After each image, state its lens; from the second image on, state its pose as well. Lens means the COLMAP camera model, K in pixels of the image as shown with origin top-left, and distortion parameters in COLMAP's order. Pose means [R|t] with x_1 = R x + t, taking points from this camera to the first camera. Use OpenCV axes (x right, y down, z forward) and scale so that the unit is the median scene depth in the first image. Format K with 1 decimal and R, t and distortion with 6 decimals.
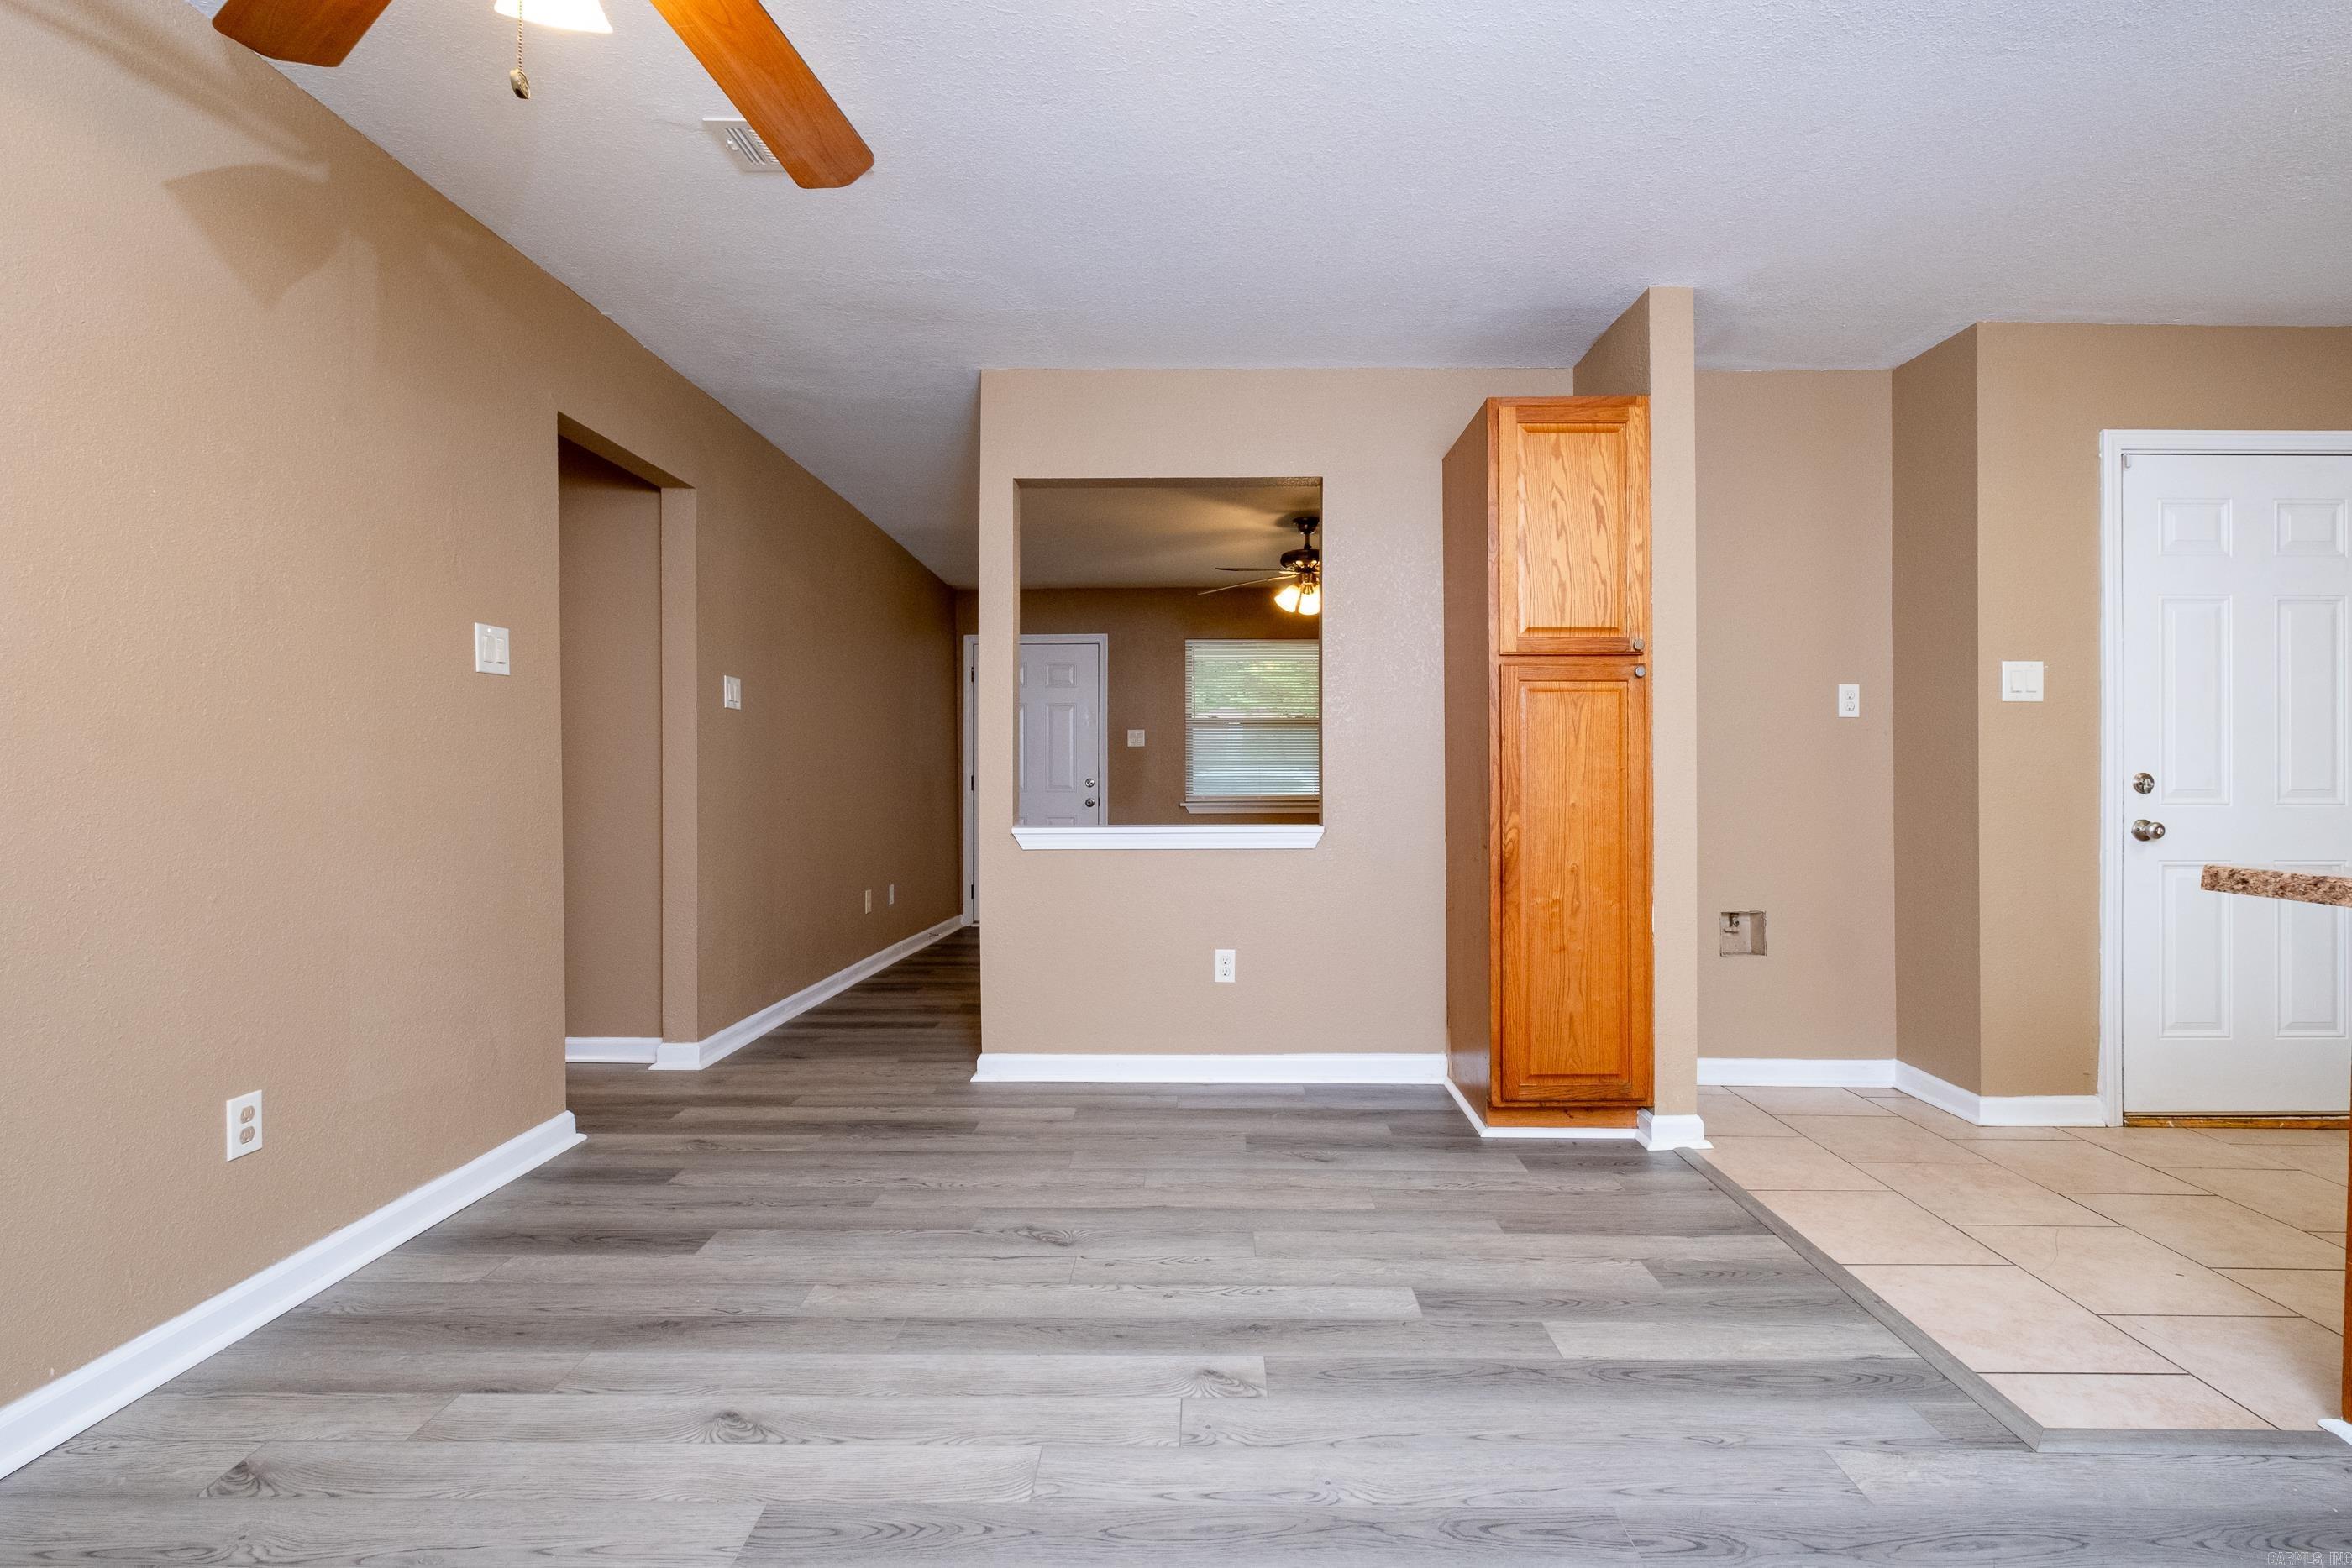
lens RADIAL K [[1046.3, 0, 1200.1], [0, 1046.3, 772.4], [0, 0, 1]] dist [-0.002958, -0.001574]
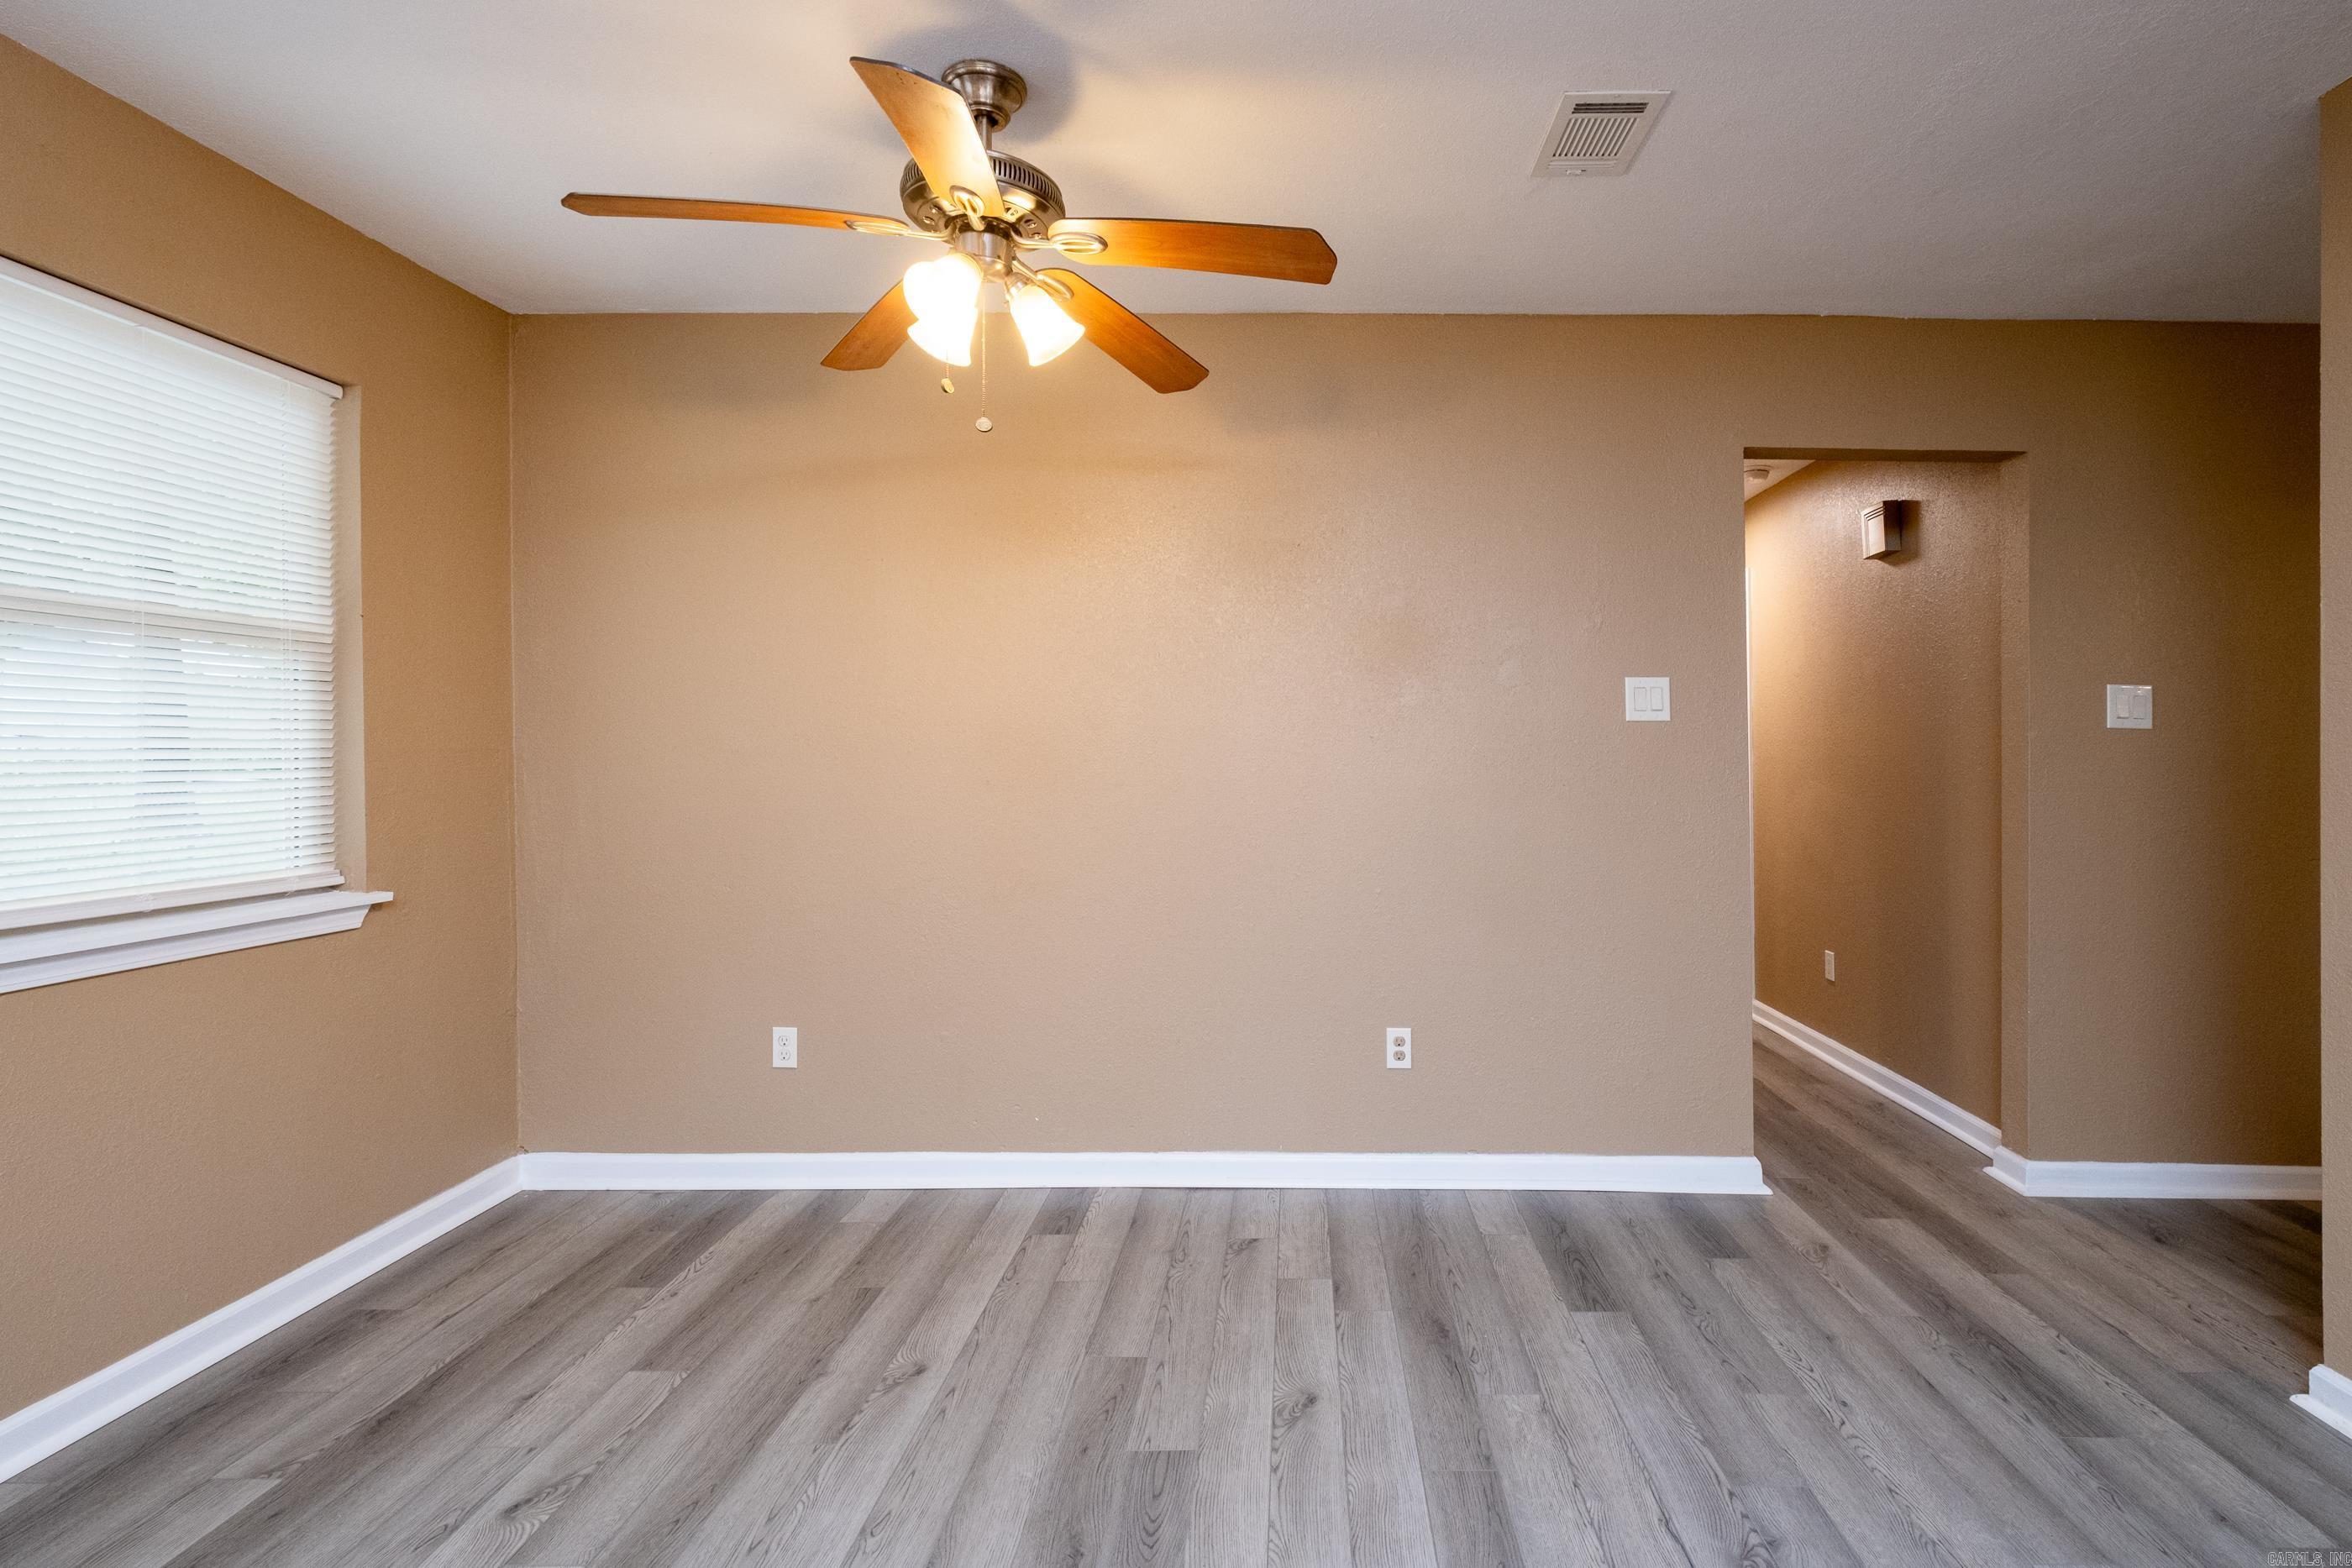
lens RADIAL K [[1098.9, 0, 1282.2], [0, 1098.9, 759.0], [0, 0, 1]] dist [-0.005256, 0.000468]
pose [[-0.000292, -0.002027, -0.999998, 0.433311], [-0.008183, 0.999964, -0.002024, -0.045700], [0.999966, 0.008182, -0.000309, 0.560808]]
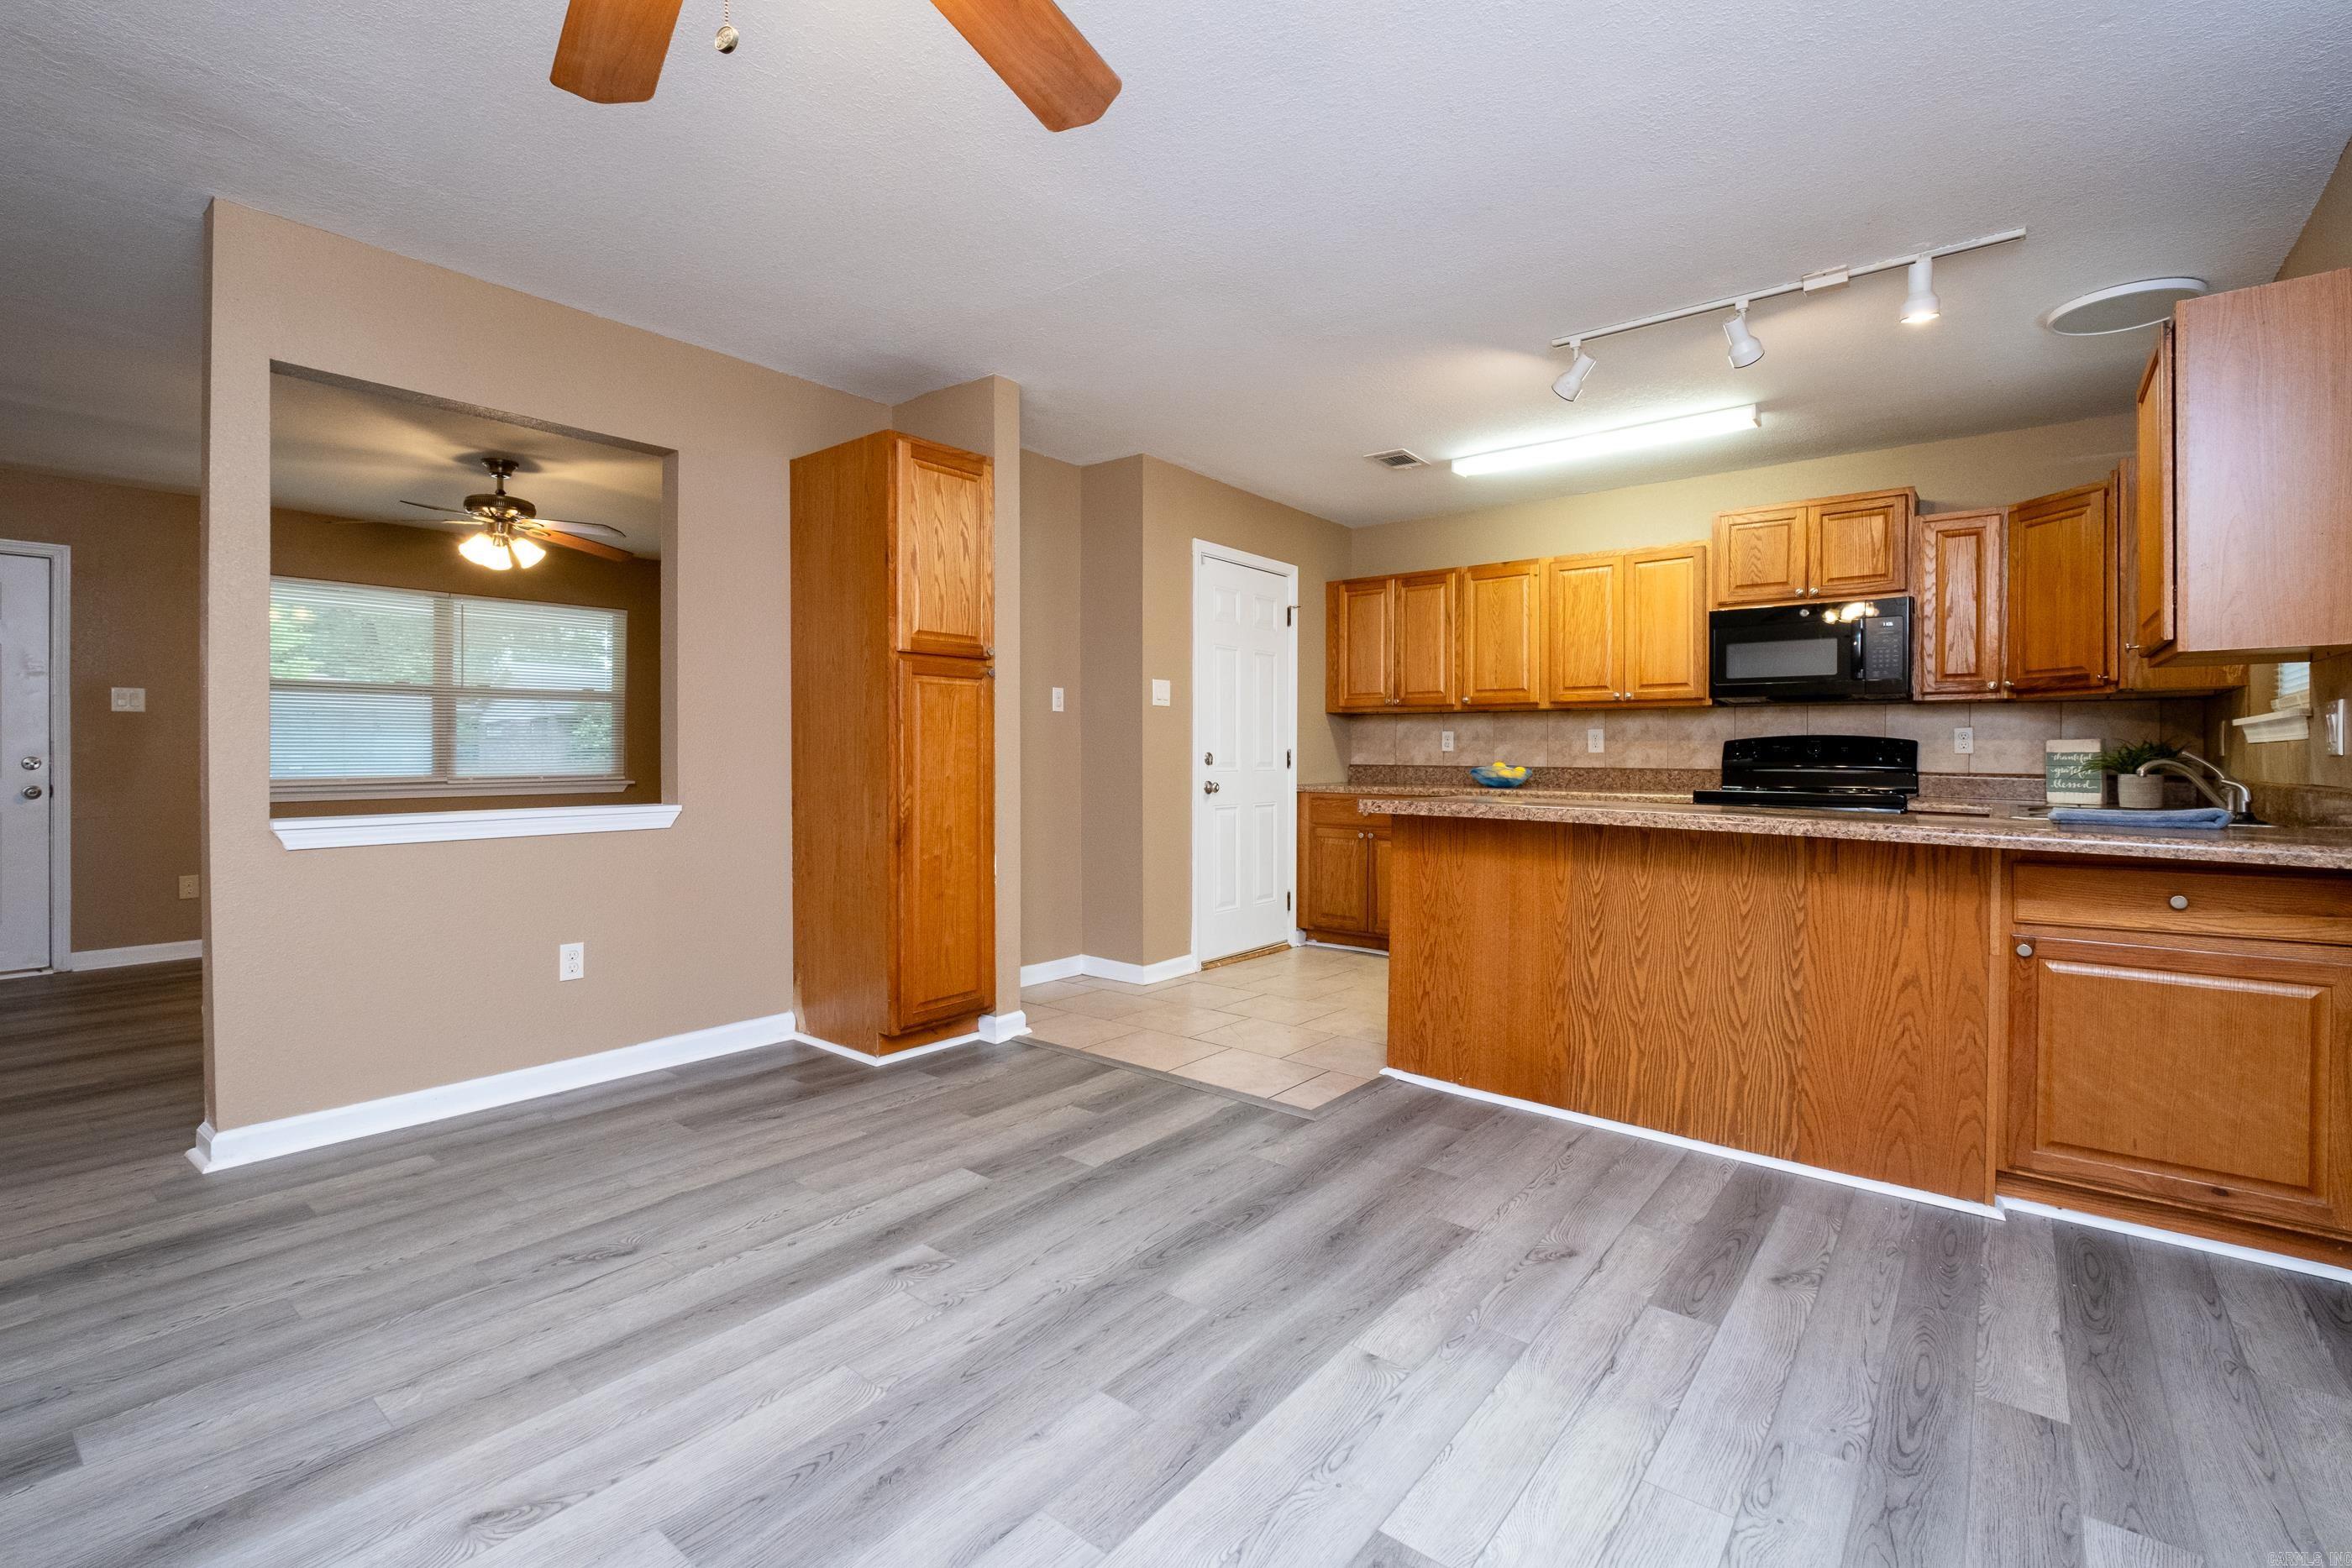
lens RADIAL K [[1046.3, 0, 1173.3], [0, 1046.3, 750.9], [0, 0, 1]] dist [-0.002958, -0.001574]
pose [[0.620400, 0.002933, 0.784280, -0.444615], [-0.003449, 0.999994, -0.001012, -0.000104], [-0.784278, -0.002078, 0.620406, 0.027597]]
